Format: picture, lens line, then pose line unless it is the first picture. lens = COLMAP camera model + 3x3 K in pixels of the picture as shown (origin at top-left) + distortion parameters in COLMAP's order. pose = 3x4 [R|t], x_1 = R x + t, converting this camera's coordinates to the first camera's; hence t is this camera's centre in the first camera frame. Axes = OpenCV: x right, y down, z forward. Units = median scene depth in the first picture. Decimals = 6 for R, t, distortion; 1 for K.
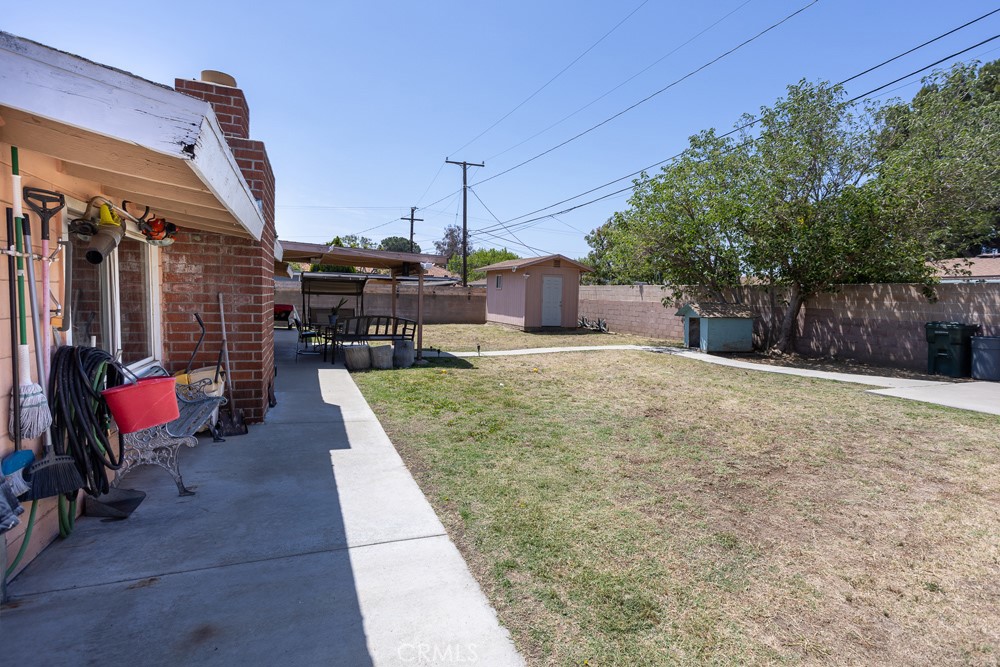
lens RADIAL K [[495.7, 0, 500.0], [0, 495.7, 333.5], [0, 0, 1]] dist [-0.070340, -0.000086]
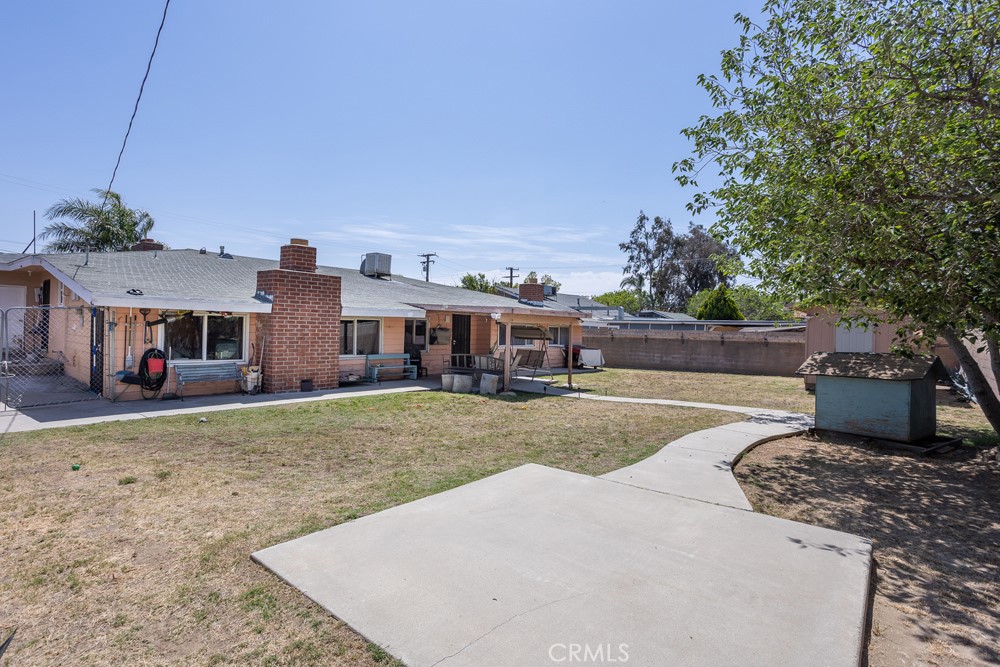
lens RADIAL K [[504.8, 0, 500.0], [0, 504.8, 333.5], [0, 0, 1]] dist [-0.019044, 0.000732]
pose [[0.482239, -0.010144, -0.875981, 0.498125], [-0.076115, 0.995666, -0.053433, -0.012164], [0.872727, 0.092442, 0.479377, 0.196258]]
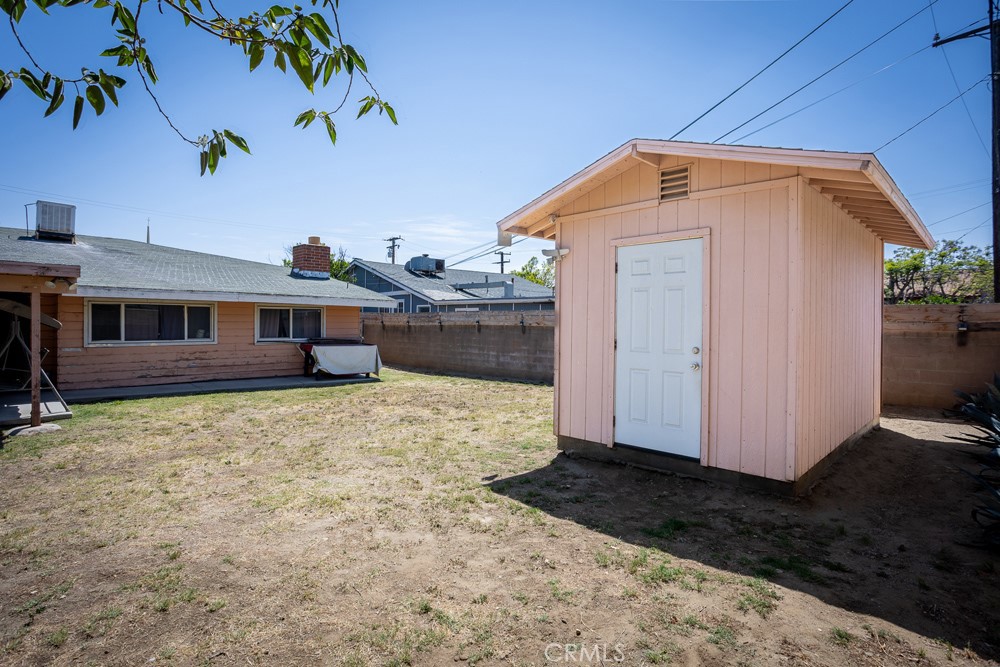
lens RADIAL K [[504.8, 0, 500.0], [0, 504.8, 333.5], [0, 0, 1]] dist [-0.019044, 0.000732]
pose [[0.384813, -0.006997, -0.922968, 0.299243], [-0.066581, 0.997156, -0.035319, -0.057497], [0.920590, 0.075043, 0.383253, 0.838636]]
